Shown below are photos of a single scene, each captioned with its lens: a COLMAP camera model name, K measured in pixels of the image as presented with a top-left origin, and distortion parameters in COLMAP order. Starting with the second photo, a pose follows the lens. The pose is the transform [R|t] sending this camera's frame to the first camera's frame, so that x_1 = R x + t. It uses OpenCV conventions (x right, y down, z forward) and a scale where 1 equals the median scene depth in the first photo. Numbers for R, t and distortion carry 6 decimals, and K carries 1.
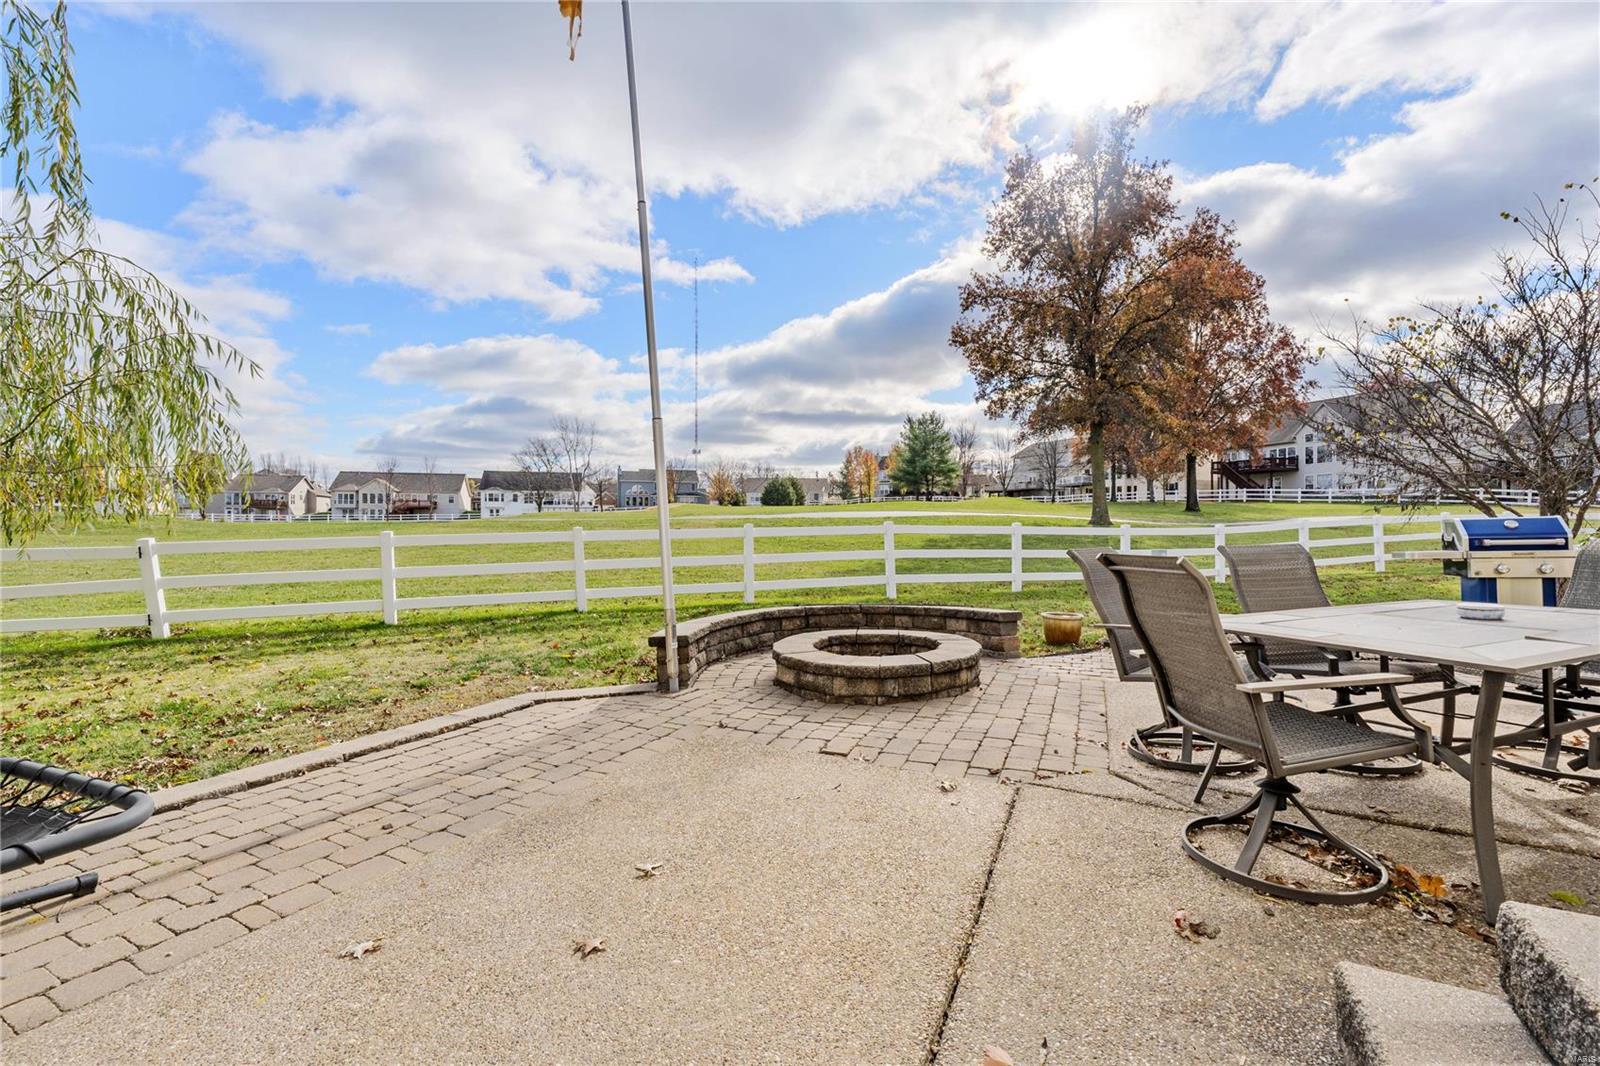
lens RADIAL K [[674.4, 0, 800.0], [0, 674.4, 533.0], [0, 0, 1]] dist [-0.014847, -0.000009]
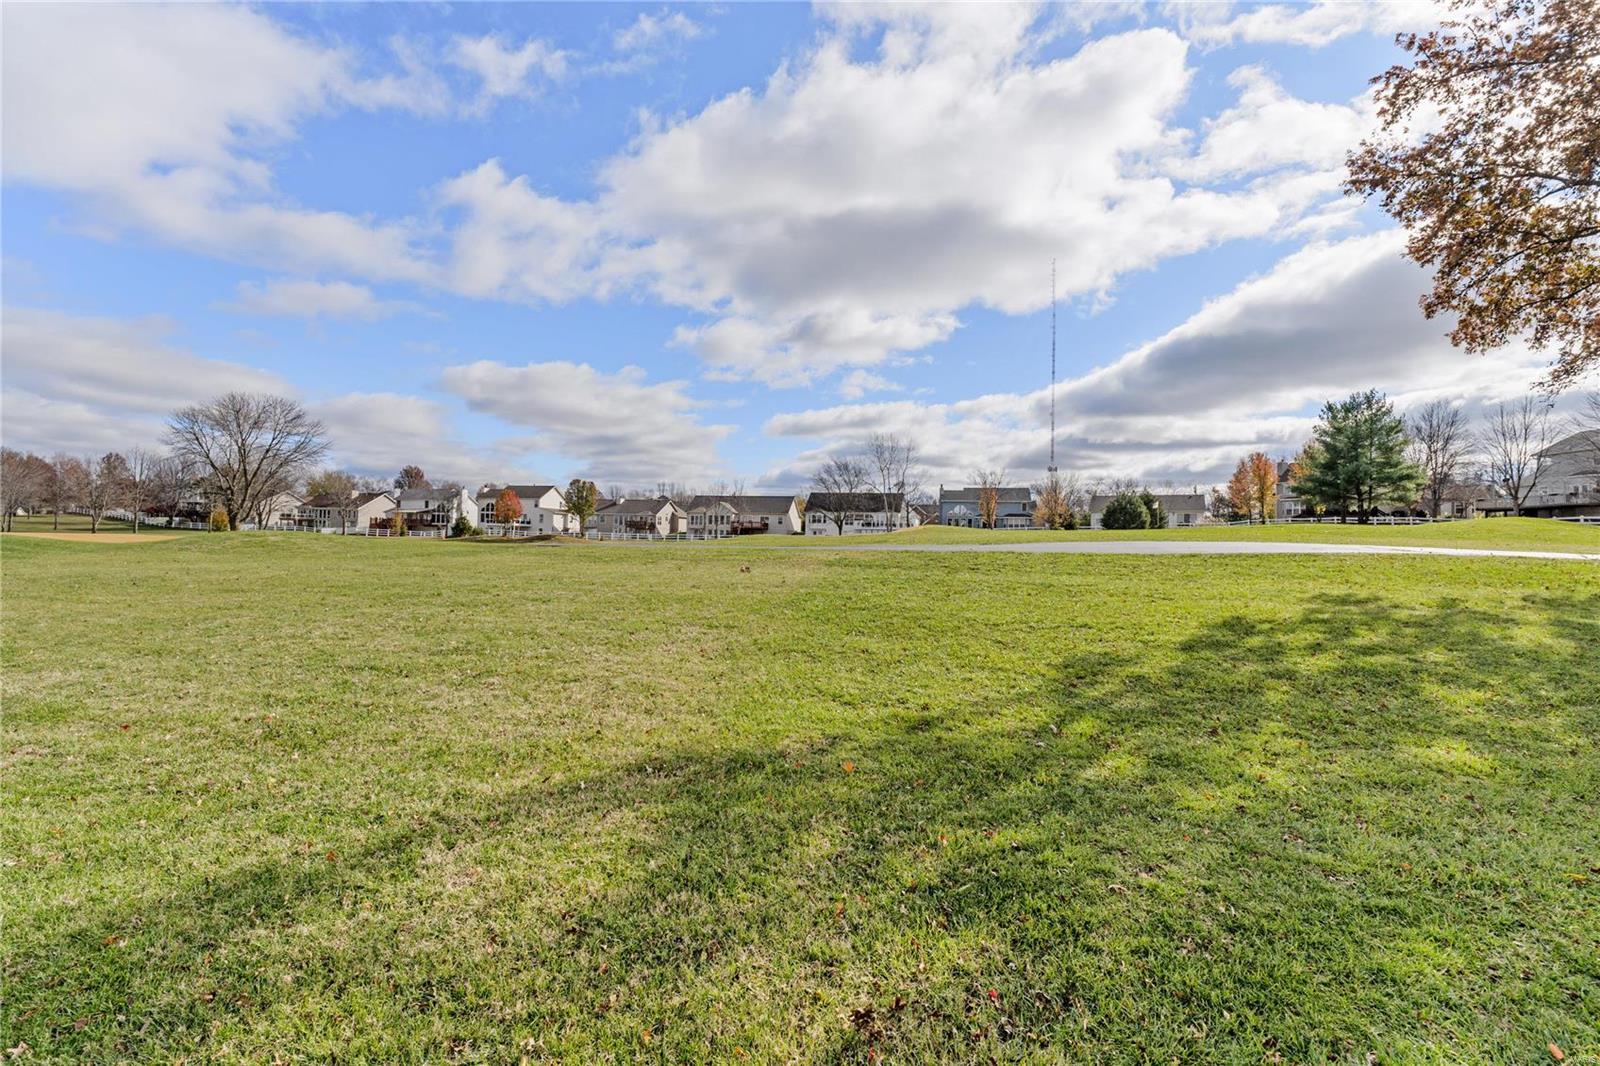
lens RADIAL K [[674.4, 0, 800.0], [0, 674.4, 533.0], [0, 0, 1]] dist [-0.014847, -0.000009]
pose [[0.861307, 0.009857, -0.507990, 0.040213], [-0.026313, 0.999336, -0.025222, -0.006207], [0.507404, 0.035090, 0.860994, 0.126412]]
